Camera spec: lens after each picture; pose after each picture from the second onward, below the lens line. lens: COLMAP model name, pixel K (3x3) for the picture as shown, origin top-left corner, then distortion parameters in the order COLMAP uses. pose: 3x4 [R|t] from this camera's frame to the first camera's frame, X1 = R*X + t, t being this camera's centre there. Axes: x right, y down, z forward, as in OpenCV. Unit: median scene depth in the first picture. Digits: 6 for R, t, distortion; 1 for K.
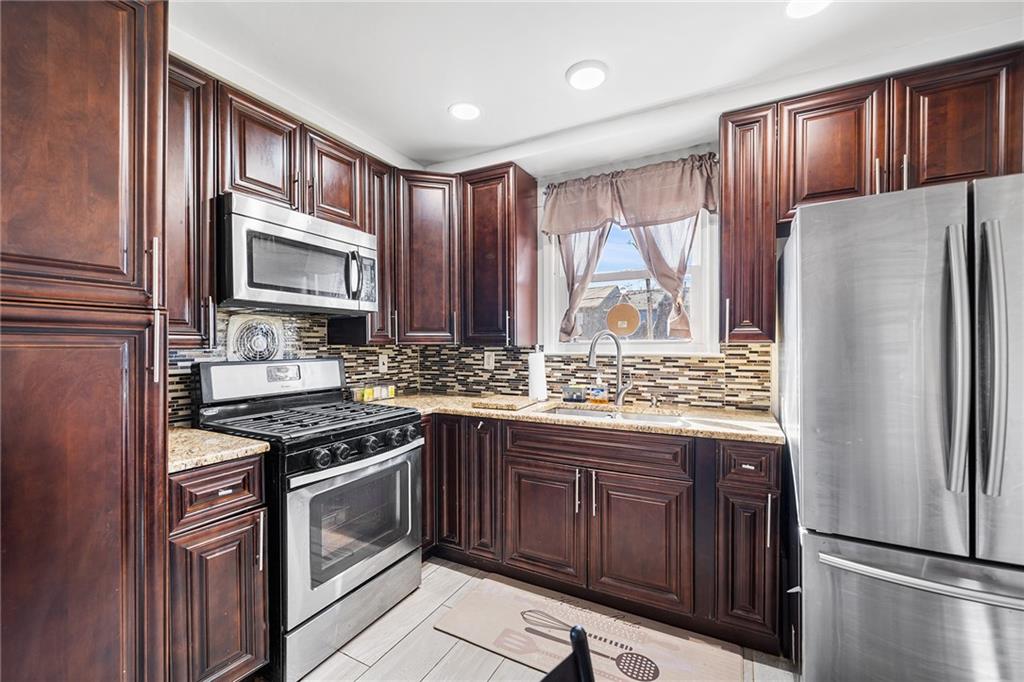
lens RADIAL K [[420.9, 0, 509.9], [0, 420.9, 348.3], [0, 0, 1]] dist [-0.000073, 0.000071]
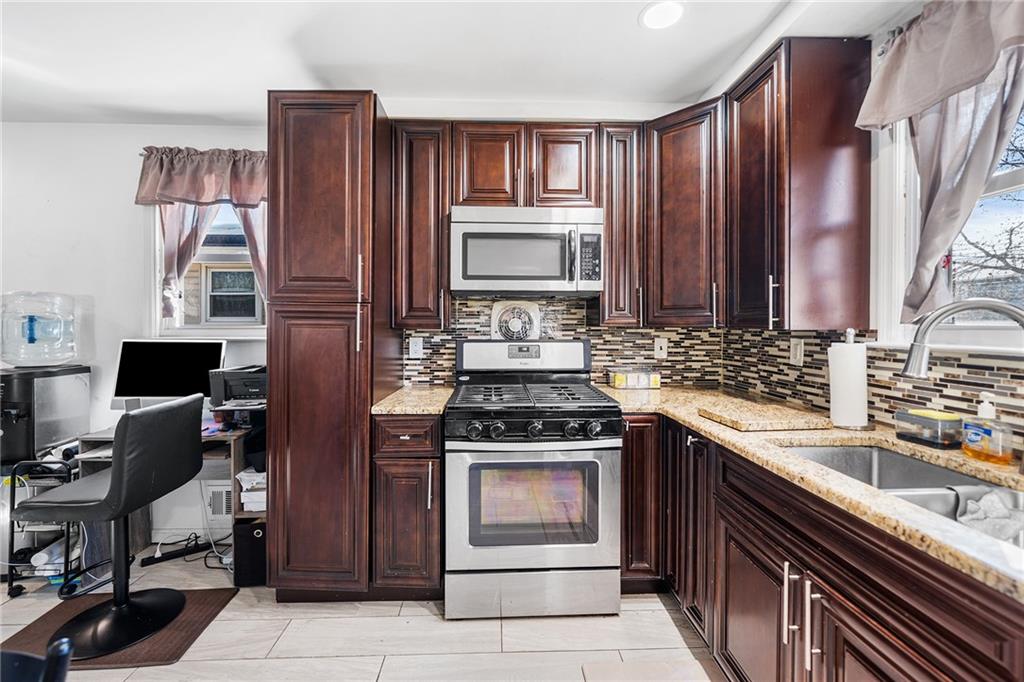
lens RADIAL K [[425.5, 0, 511.9], [0, 425.5, 328.9], [0, 0, 1]] dist [-0.001797, -0.000180]
pose [[0.508809, 0.012179, -0.860793, 0.348414], [-0.011476, 0.999907, 0.007364, -0.007876], [0.860803, 0.006132, 0.508902, 0.329650]]
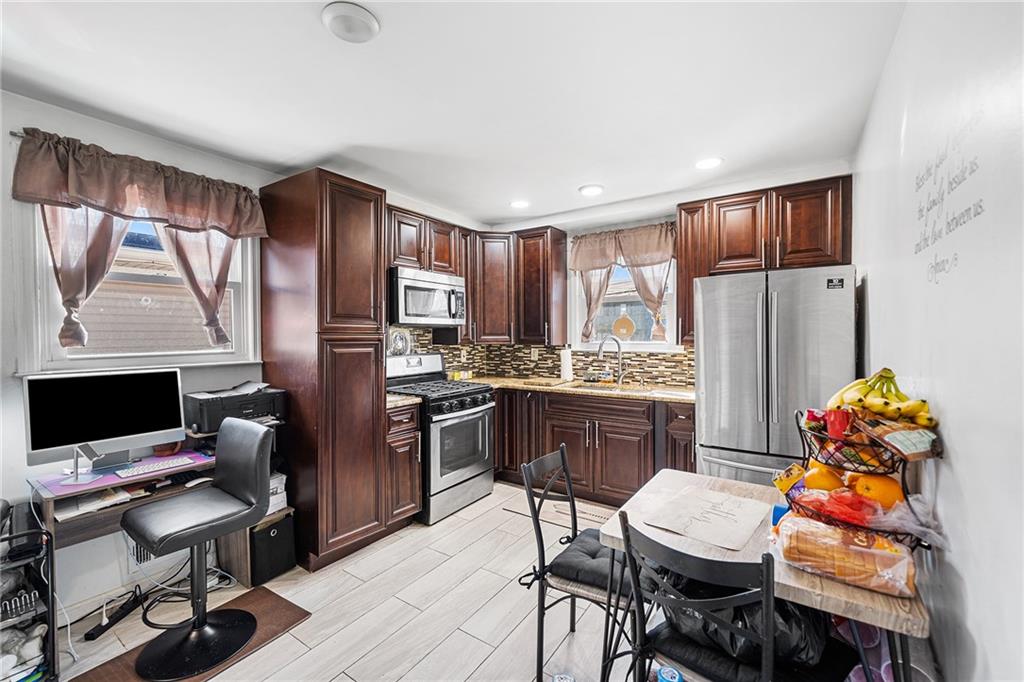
lens RADIAL K [[412.0, 0, 512.0], [0, 412.0, 341.0], [0, 0, 1]] dist [0.000062, -0.000002]
pose [[0.994740, -0.000621, -0.102429, 0.023650], [0.001349, 0.999974, 0.007037, -0.031934], [0.102422, -0.007138, 0.994715, -0.511373]]
